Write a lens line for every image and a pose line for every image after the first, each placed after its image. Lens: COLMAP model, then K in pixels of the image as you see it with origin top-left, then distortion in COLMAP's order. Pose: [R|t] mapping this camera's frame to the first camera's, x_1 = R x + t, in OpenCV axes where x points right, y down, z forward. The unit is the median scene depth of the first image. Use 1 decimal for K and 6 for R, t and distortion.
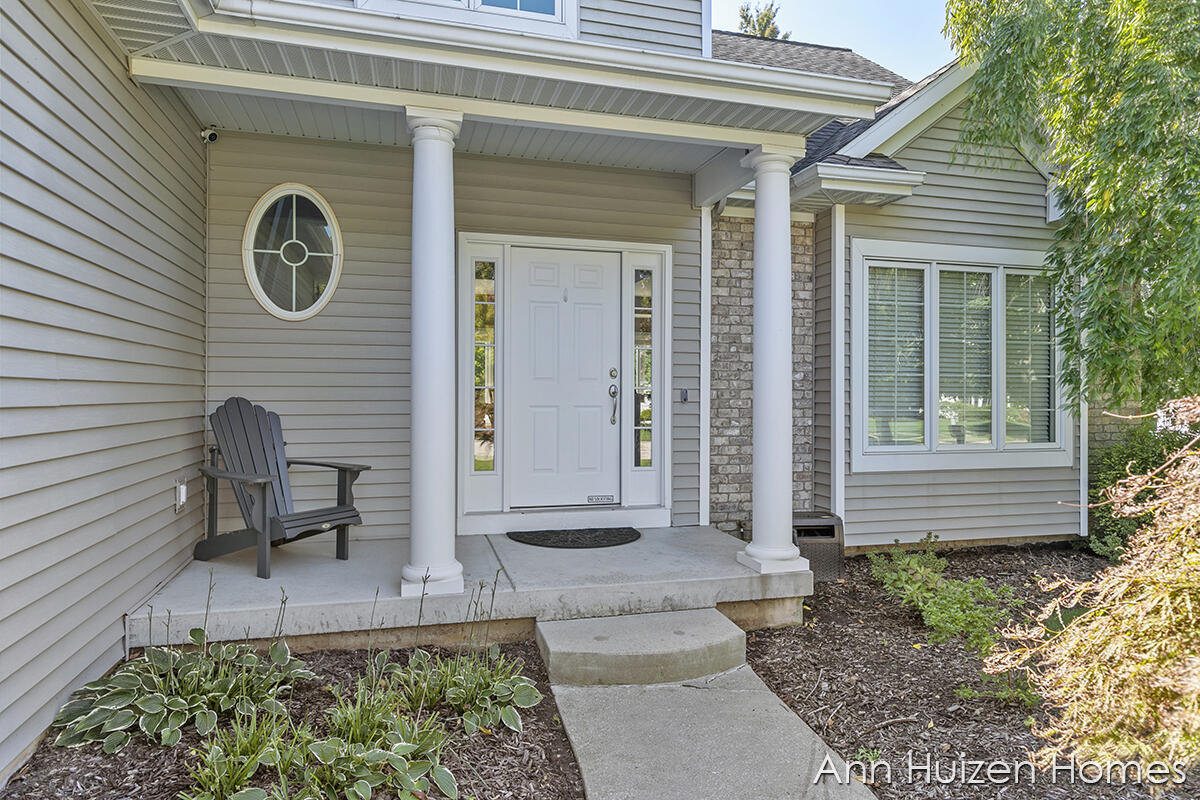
lens RADIAL K [[745.6, 0, 603.4], [0, 745.6, 398.3], [0, 0, 1]] dist [0.008136, -0.001233]
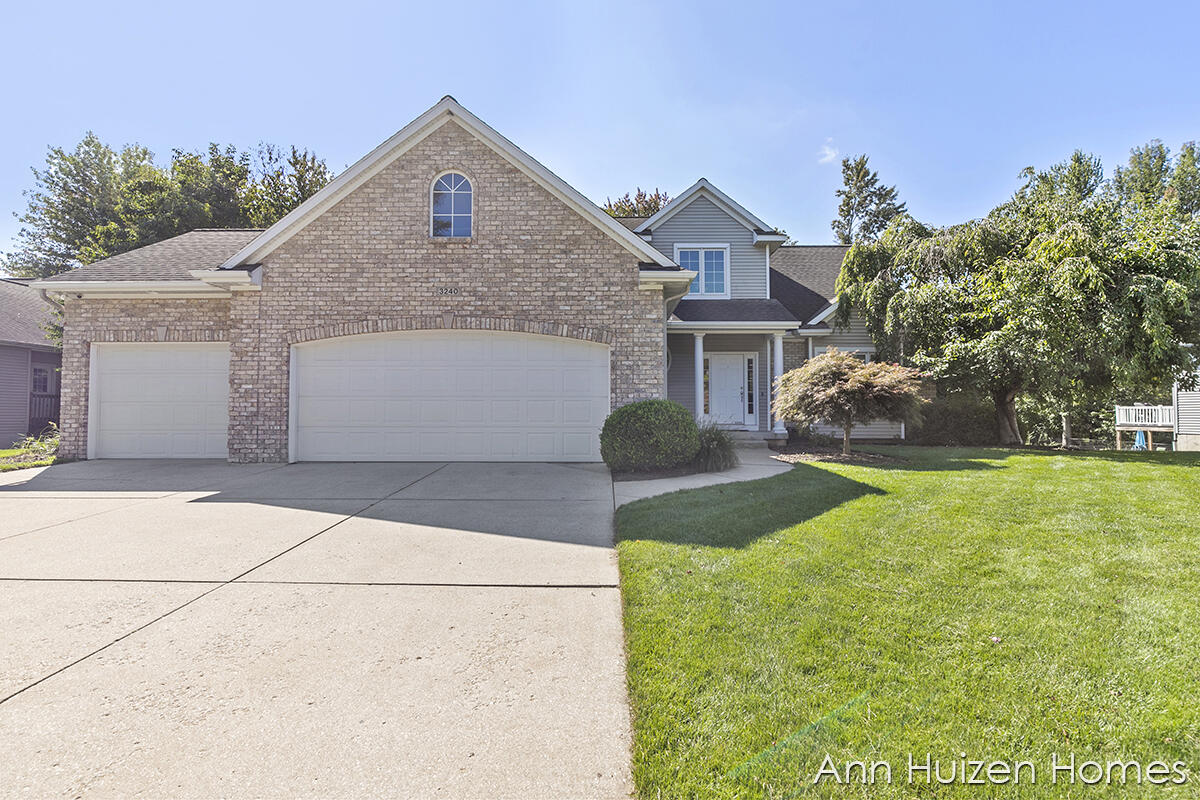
lens RADIAL K [[546.5, 0, 600.0], [0, 546.5, 400.0], [0, 0, 1]] dist [-0.002698, -0.000663]
pose [[0.957917, -0.007990, -0.286934, 0.110576], [0.002267, 0.999792, -0.020273, 0.077632], [0.287036, 0.018769, 0.957736, -1.702360]]
